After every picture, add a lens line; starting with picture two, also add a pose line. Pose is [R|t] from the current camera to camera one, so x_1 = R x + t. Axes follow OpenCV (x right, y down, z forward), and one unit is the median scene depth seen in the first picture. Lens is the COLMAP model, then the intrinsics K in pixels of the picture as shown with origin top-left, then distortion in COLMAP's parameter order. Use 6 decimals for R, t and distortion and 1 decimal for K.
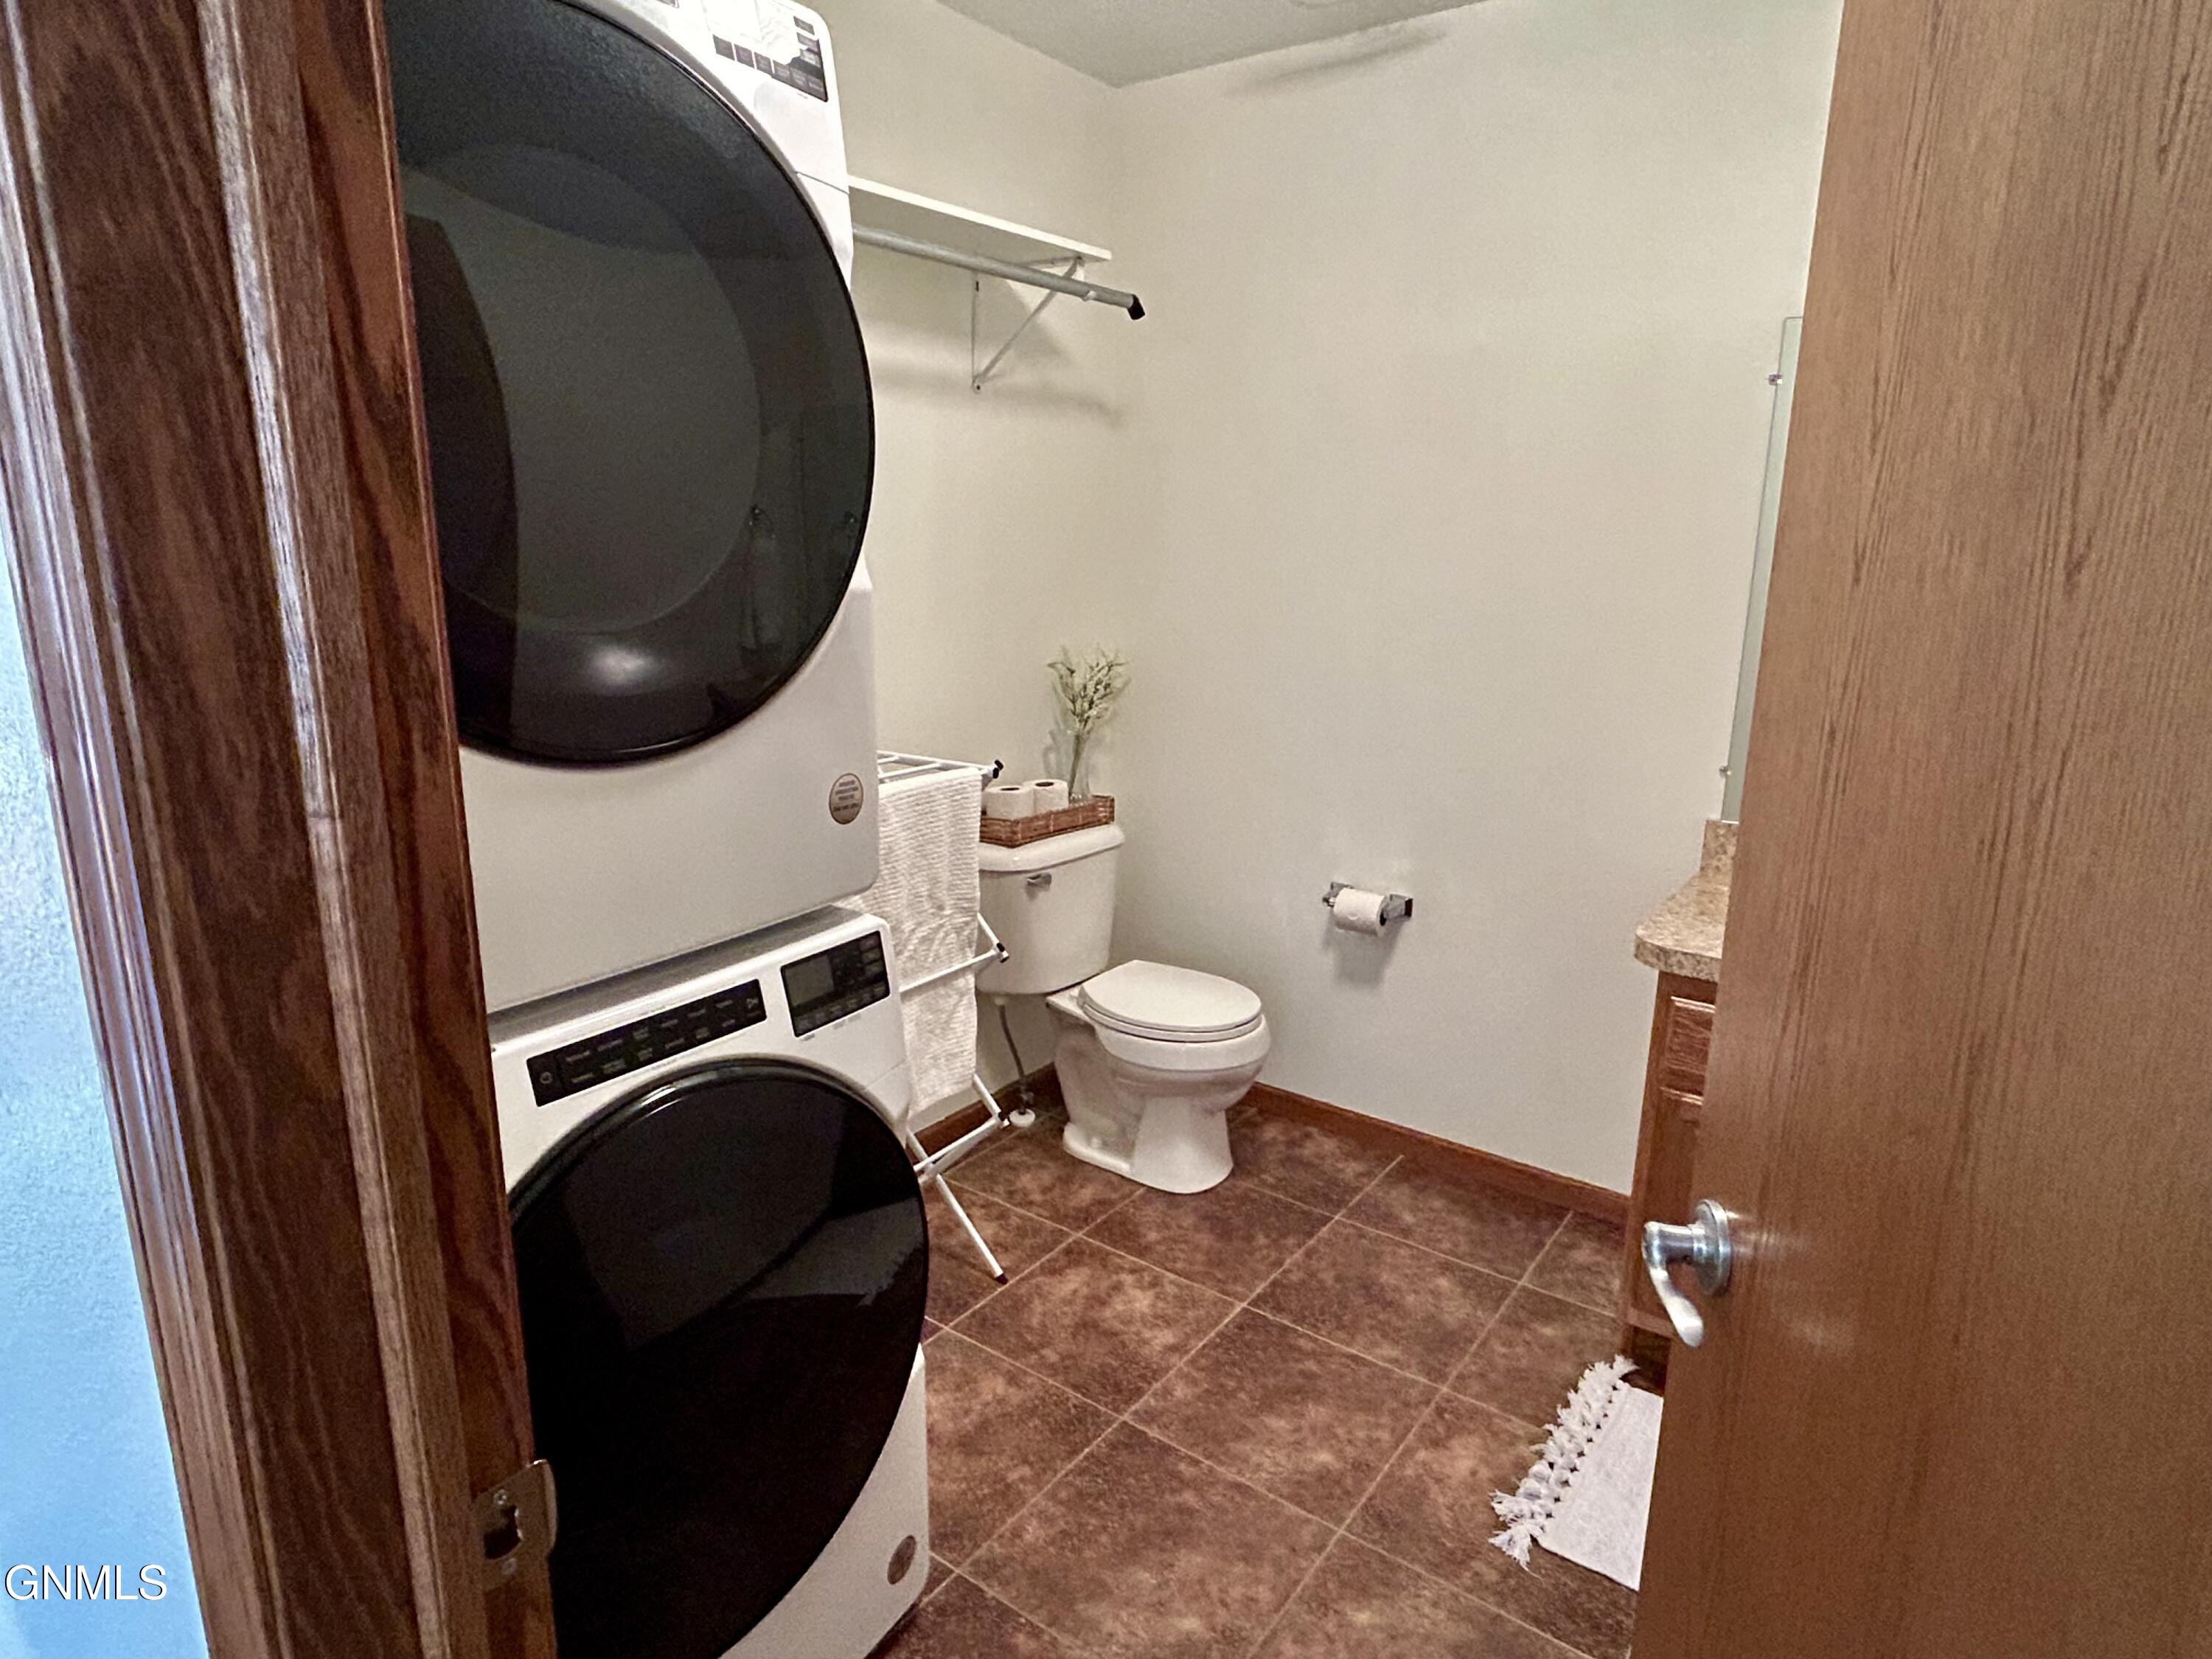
lens RADIAL K [[1252.4, 0, 1106.0], [0, 1252.4, 829.5], [0, 0, 1]] dist [0.002703, -0.000104]
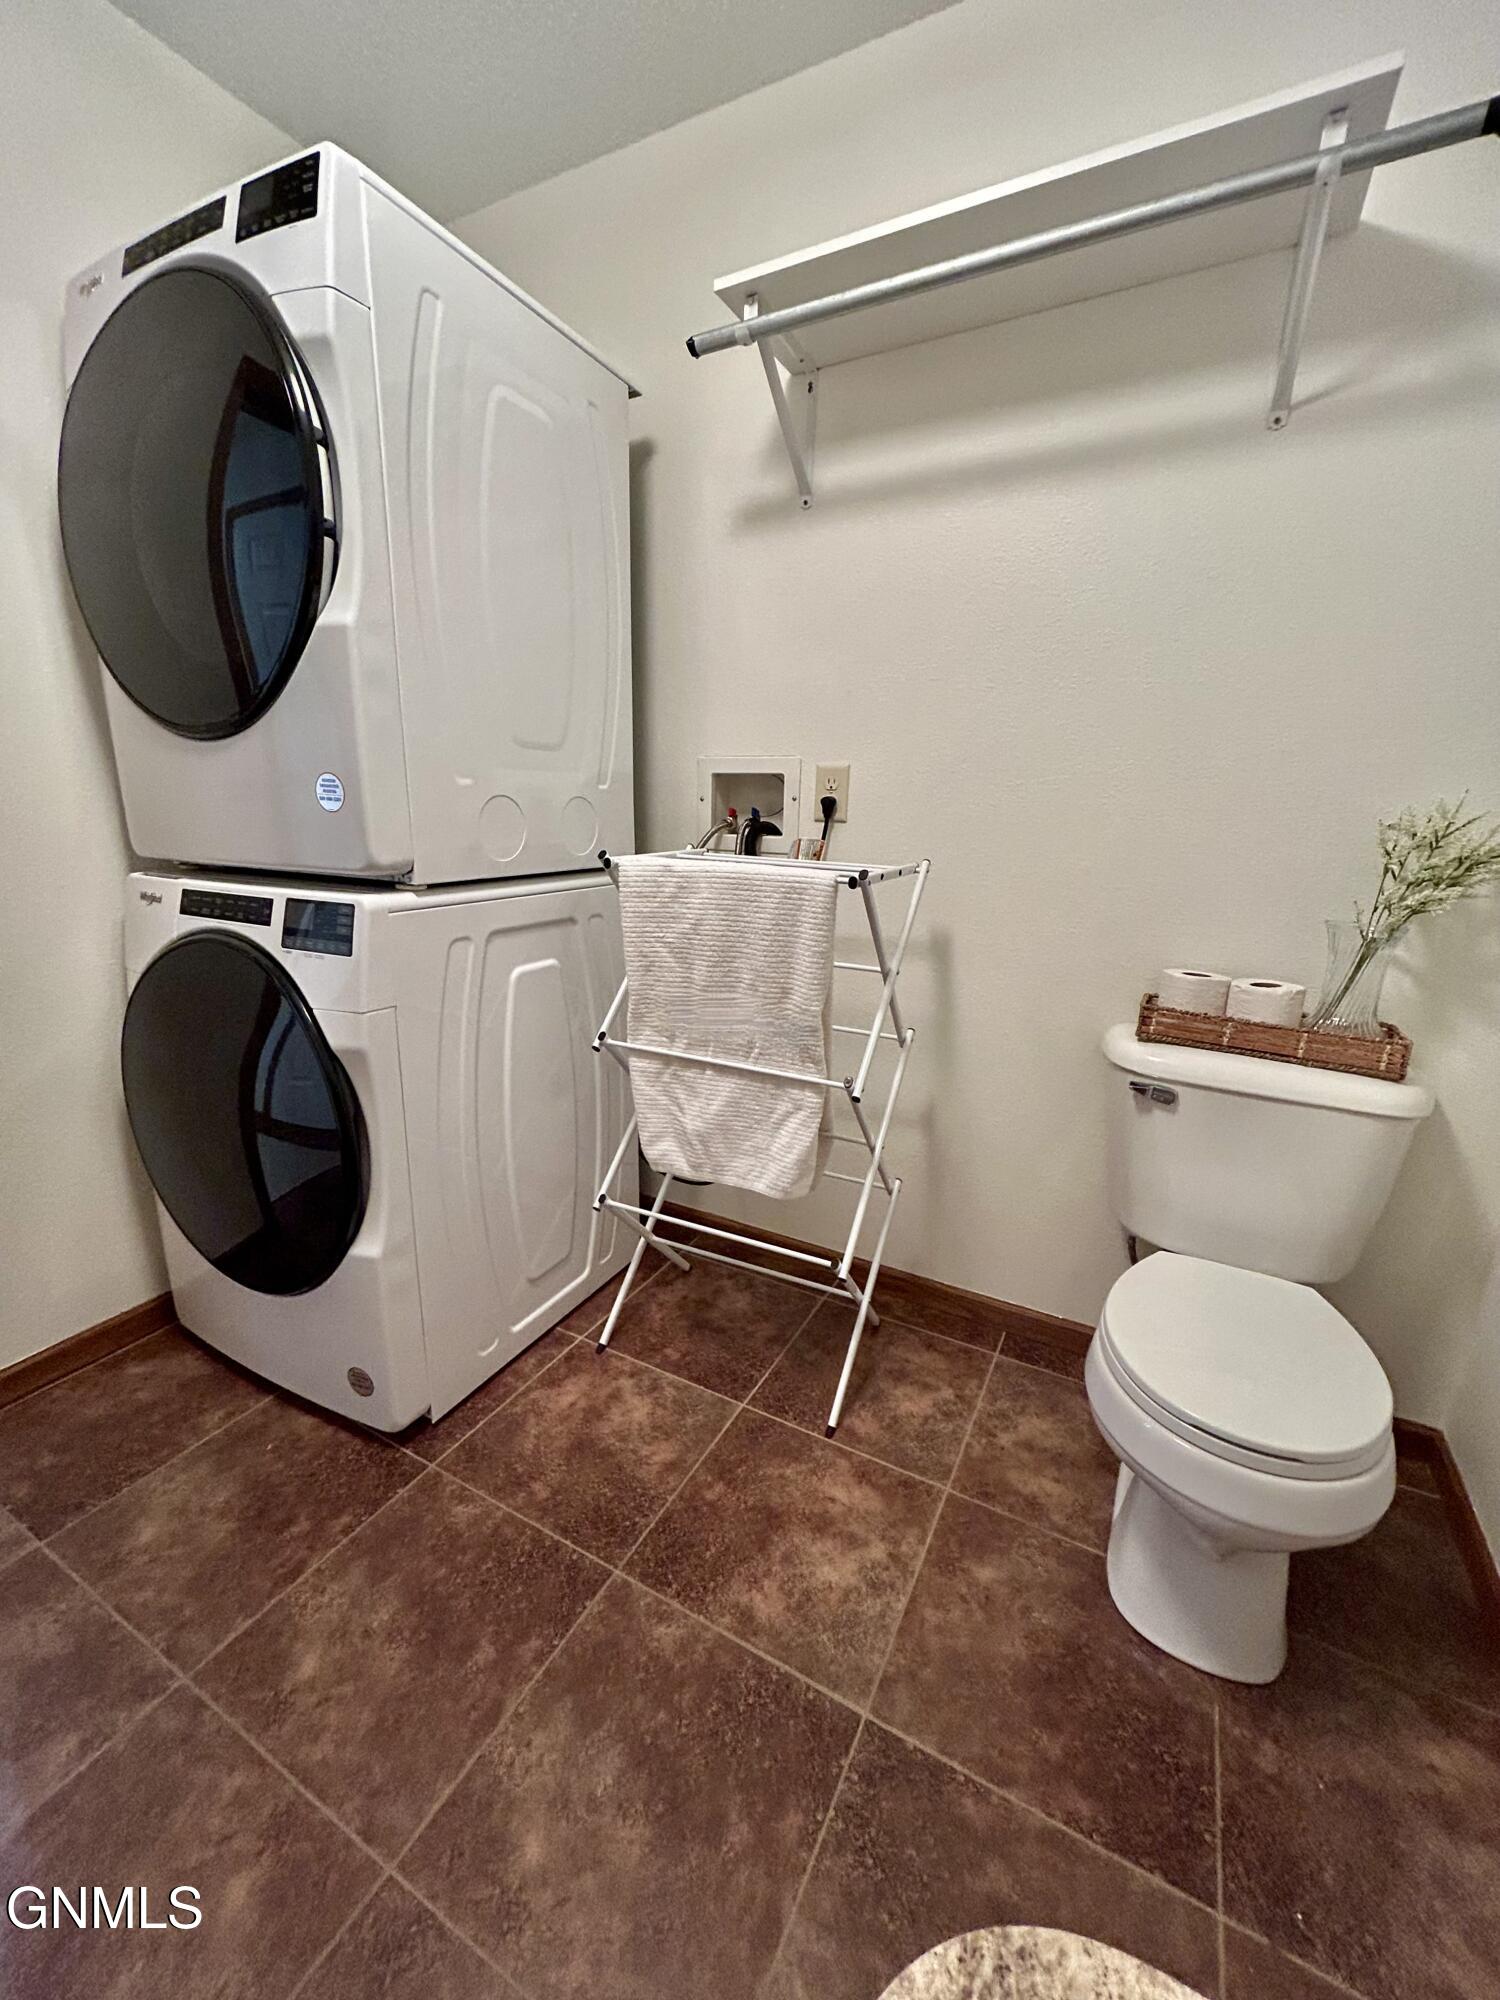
lens RADIAL K [[799.2, 0, 750.0], [0, 799.2, 1000.0], [0, 0, 1]] dist [-0.000460, -0.000223]
pose [[0.137853, 0.225507, -0.964439, 0.458722], [-0.247097, 0.950777, 0.186994, -0.053321], [0.959135, 0.212532, 0.186790, 0.835453]]
